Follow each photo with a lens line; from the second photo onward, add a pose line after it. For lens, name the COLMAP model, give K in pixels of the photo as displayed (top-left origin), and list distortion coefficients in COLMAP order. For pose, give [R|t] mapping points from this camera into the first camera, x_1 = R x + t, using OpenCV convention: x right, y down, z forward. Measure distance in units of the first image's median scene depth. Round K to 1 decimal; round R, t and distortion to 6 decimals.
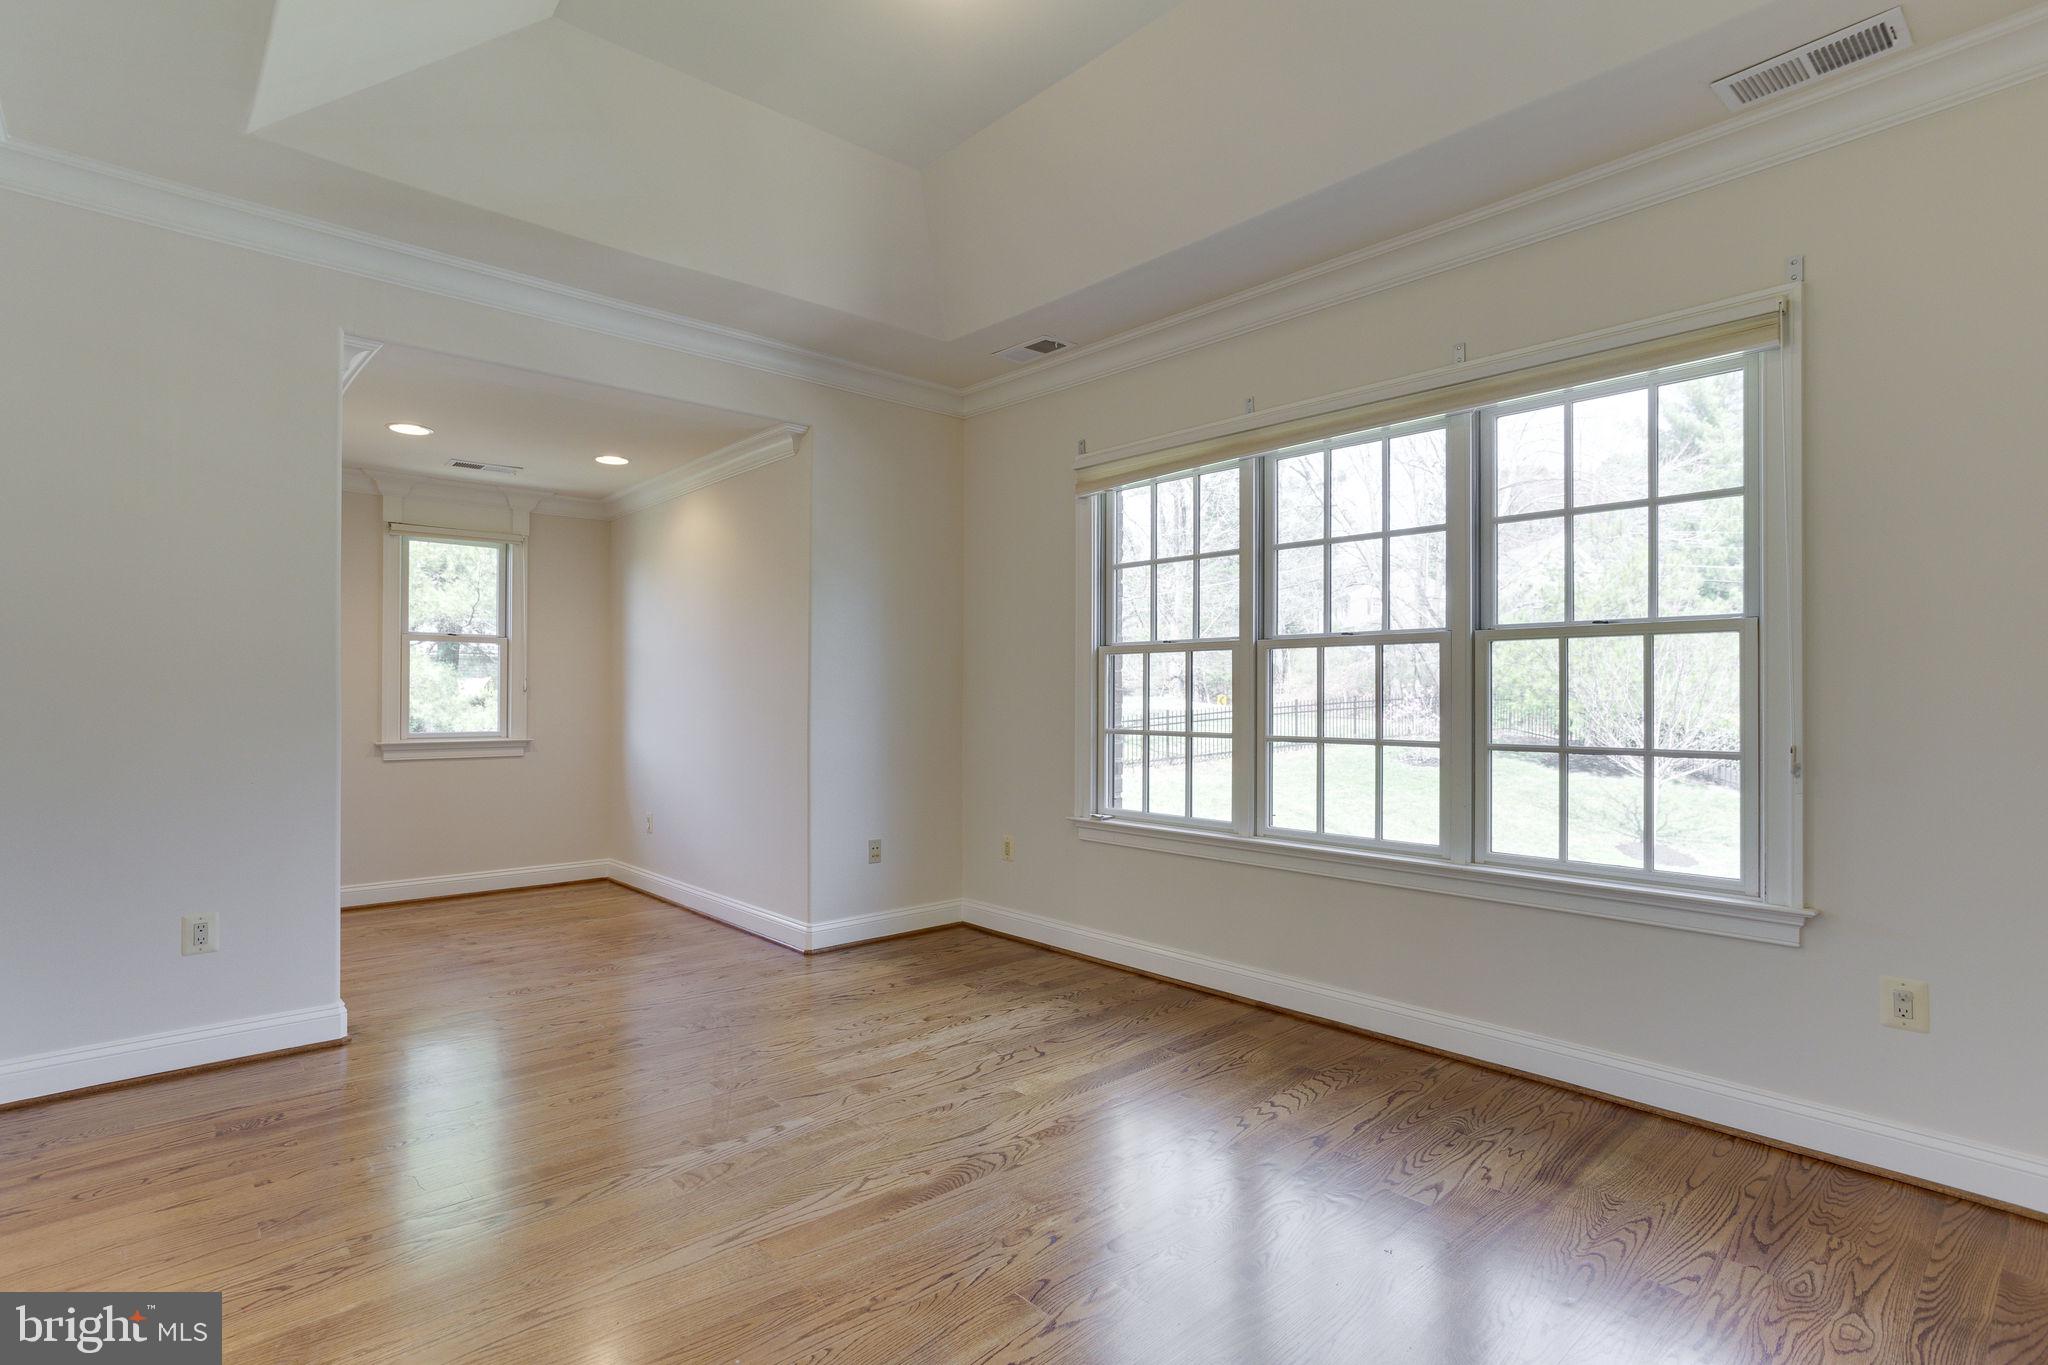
lens RADIAL K [[1010.9, 0, 1000.2], [0, 1010.9, 684.3], [0, 0, 1]] dist [-0.039465, 0.023604]
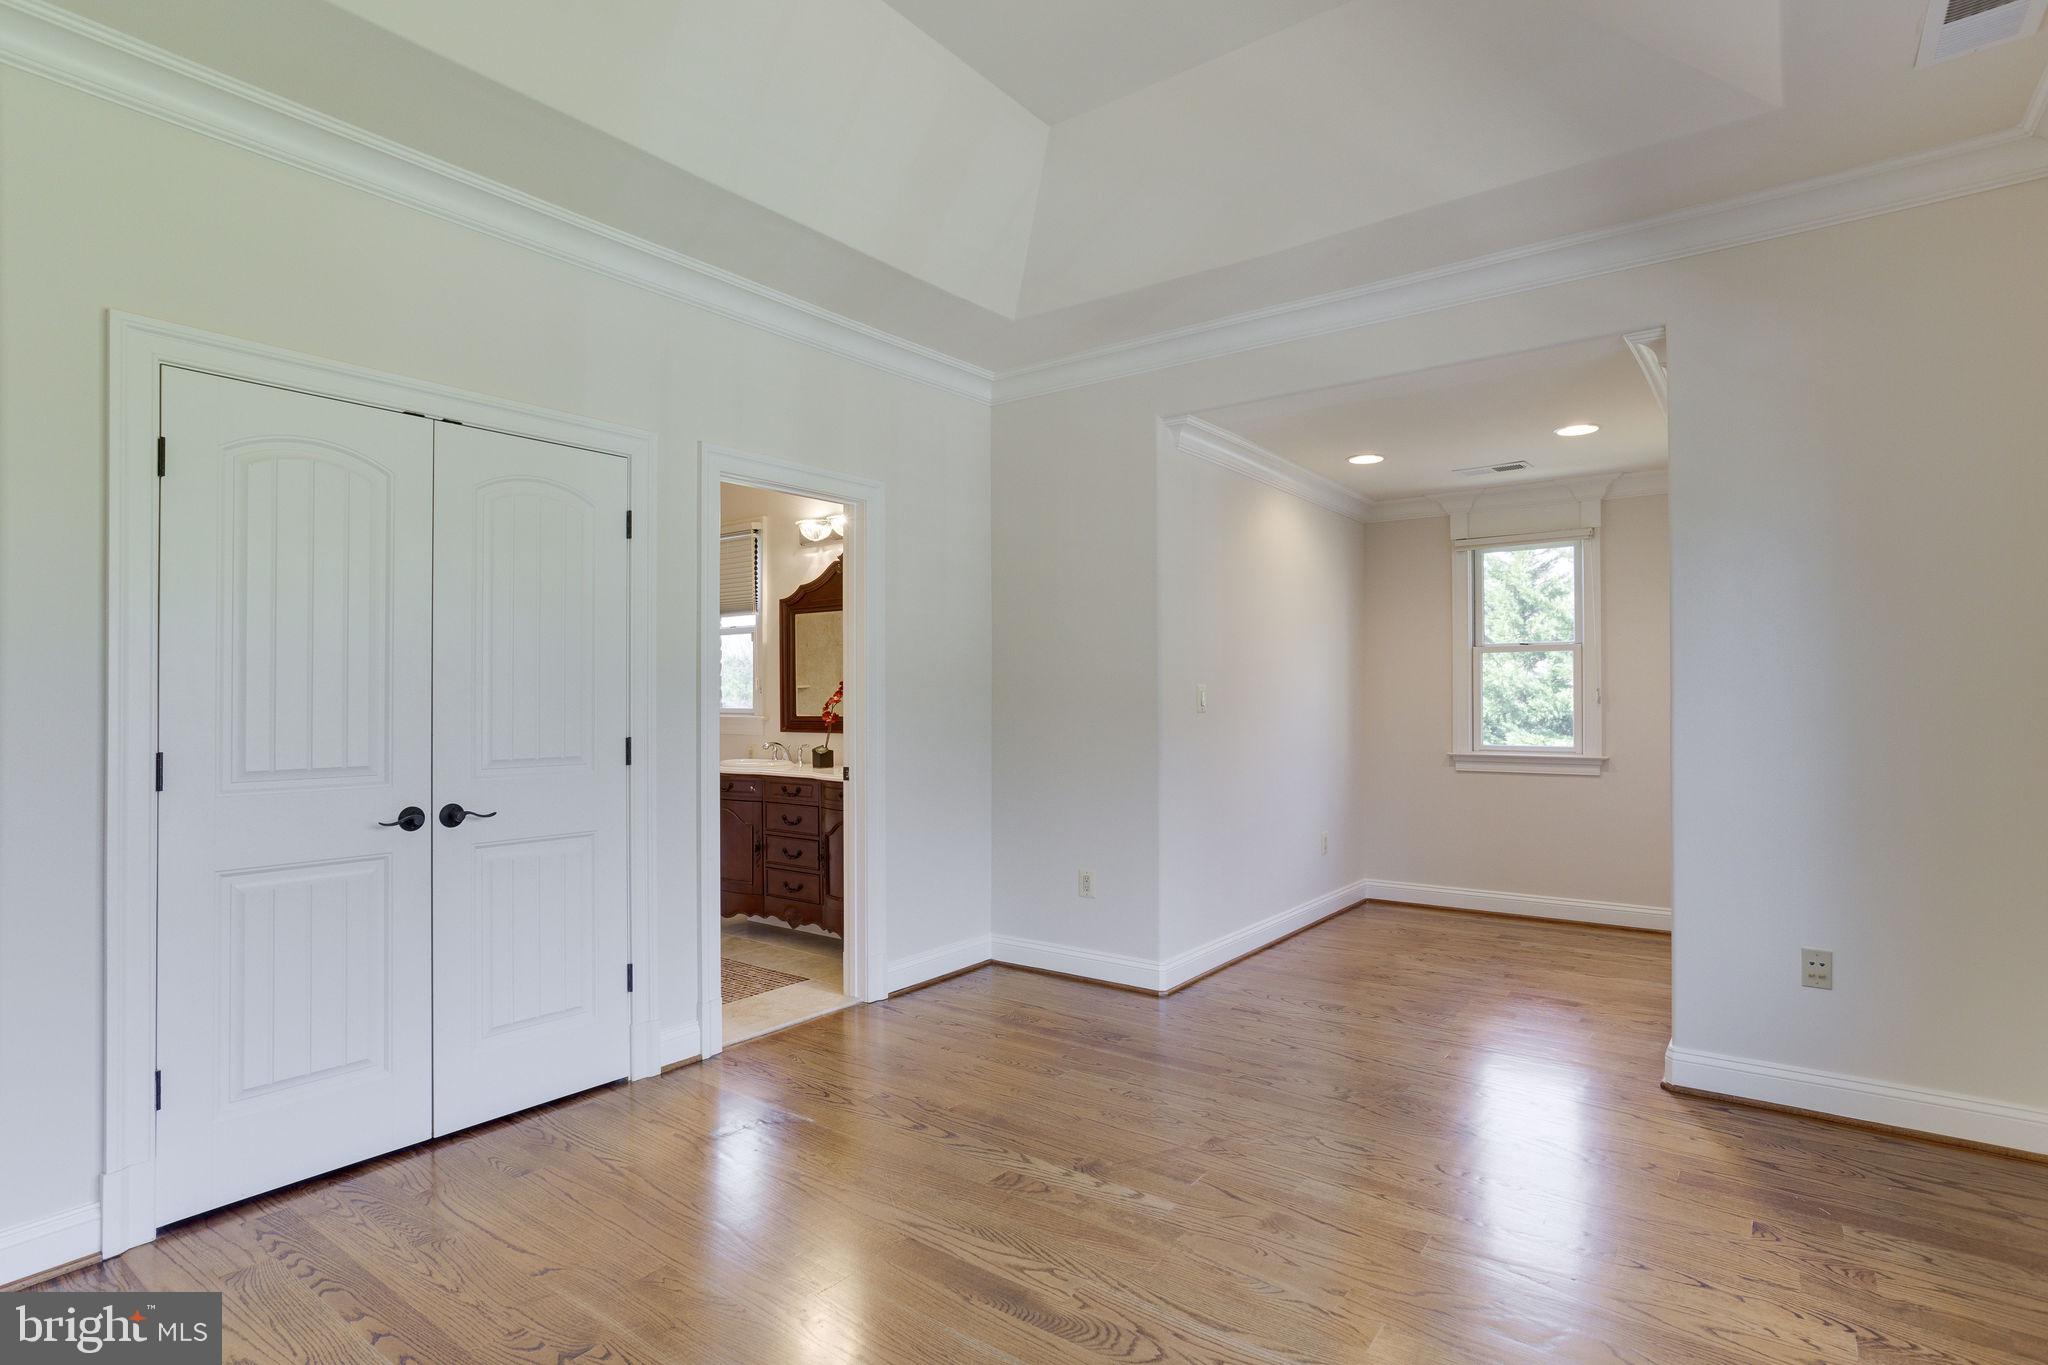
lens RADIAL K [[1010.9, 0, 1000.2], [0, 1010.9, 684.3], [0, 0, 1]] dist [-0.039465, 0.023604]
pose [[0.200919, -0.017820, -0.979446, 0.489798], [0.015437, 0.999768, -0.015023, -0.007434], [0.979486, -0.012102, 0.201148, 0.524550]]
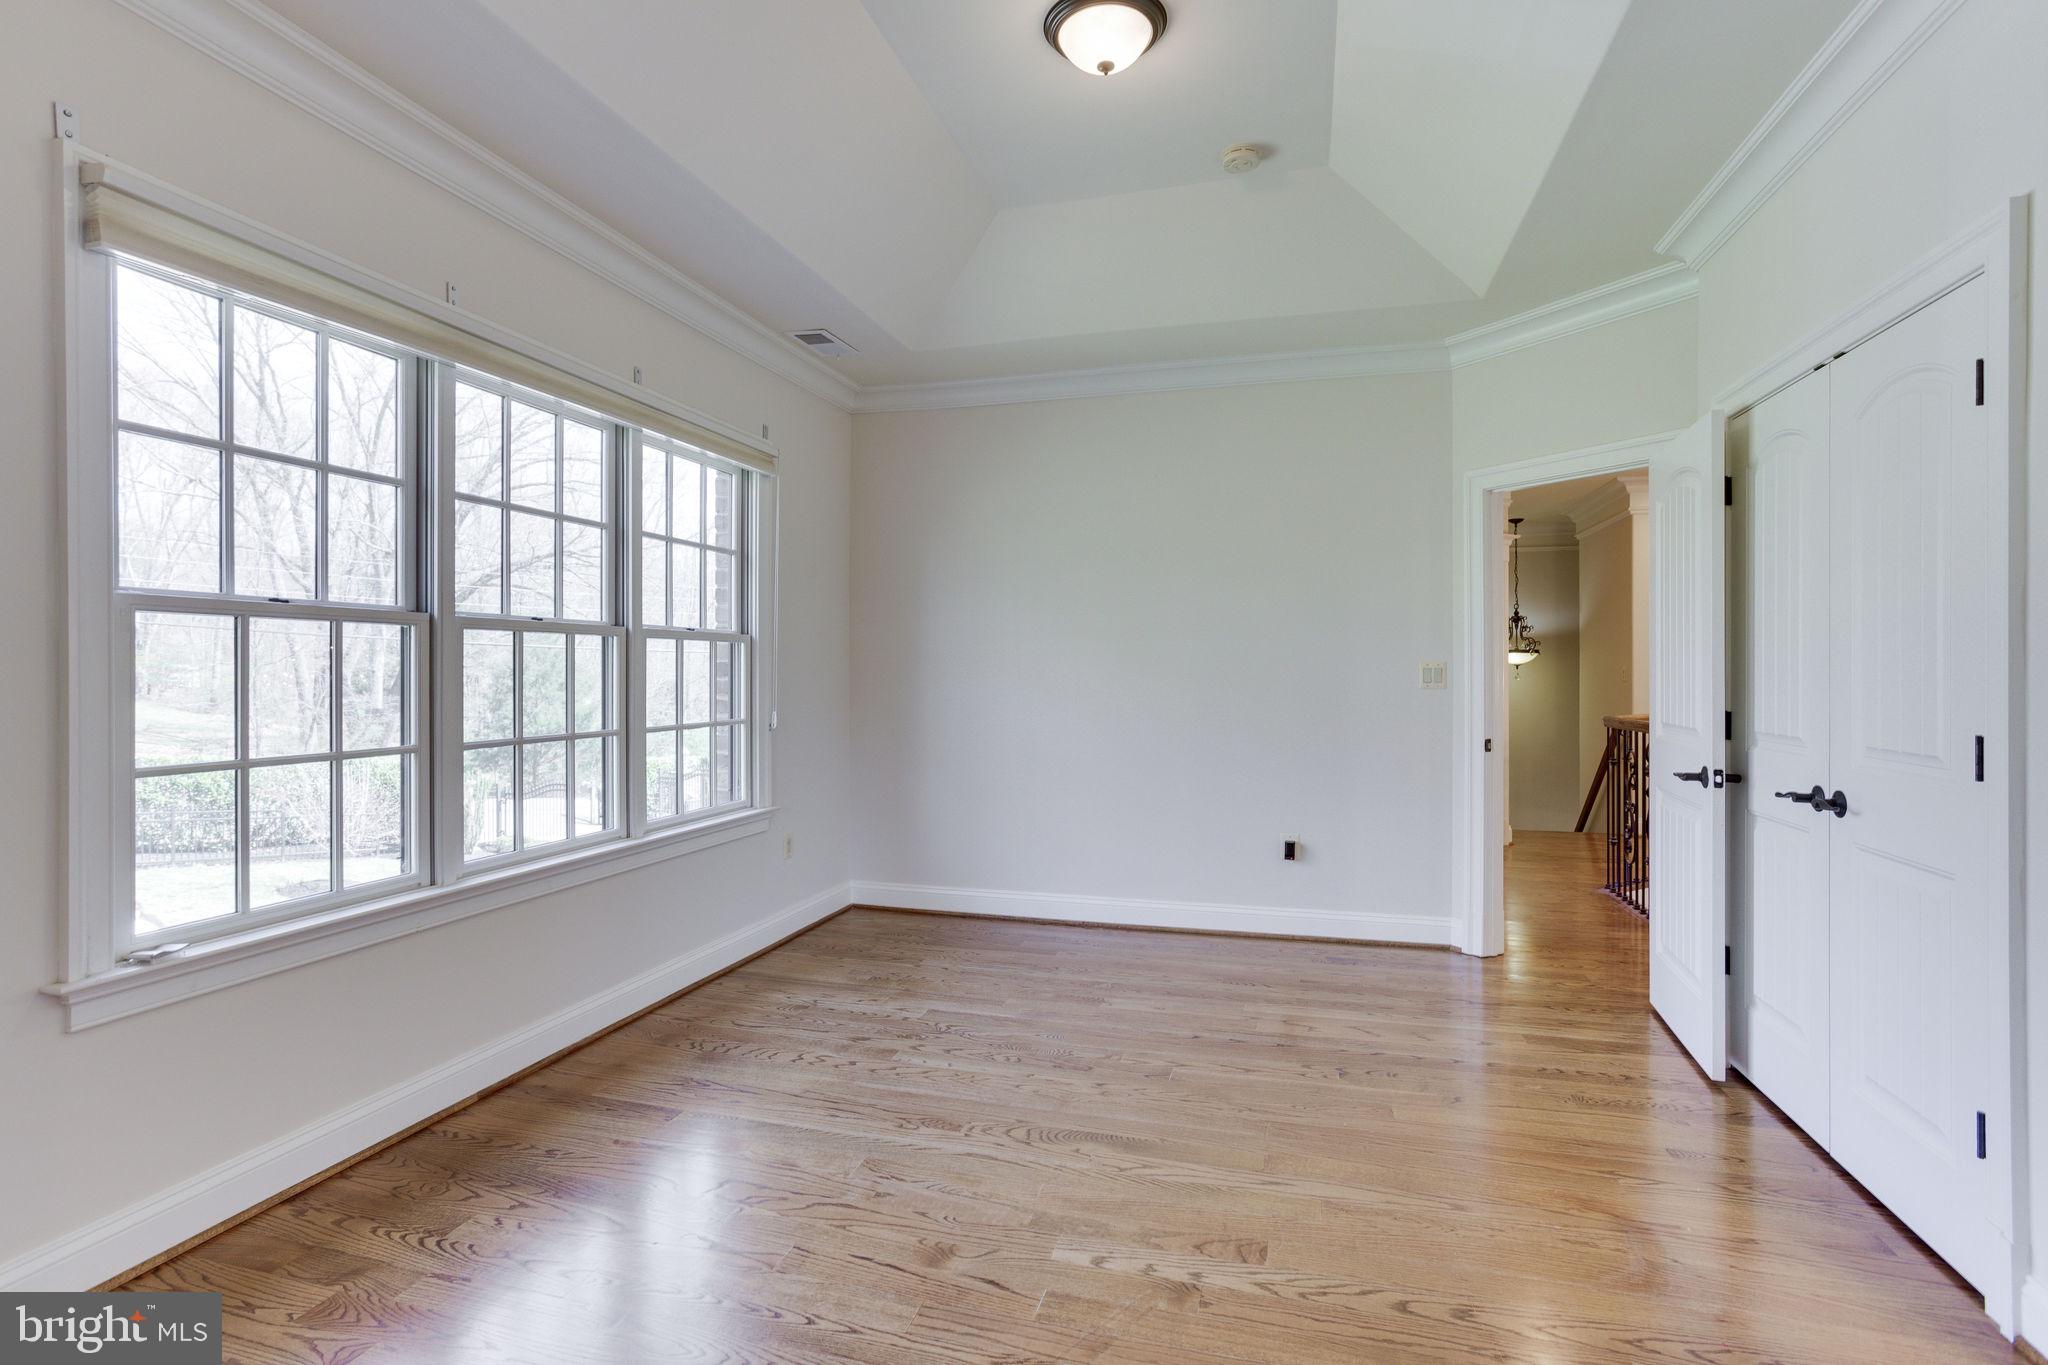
lens RADIAL K [[1039.8, 0, 1019.4], [0, 1039.8, 672.2], [0, 0, 1]] dist [-0.042686, 0.027100]
pose [[-0.557181, -0.006478, 0.830366, -0.630549], [-0.011947, 0.999929, -0.000215, -0.007775], [-0.830305, -0.010040, -0.557219, 1.121031]]
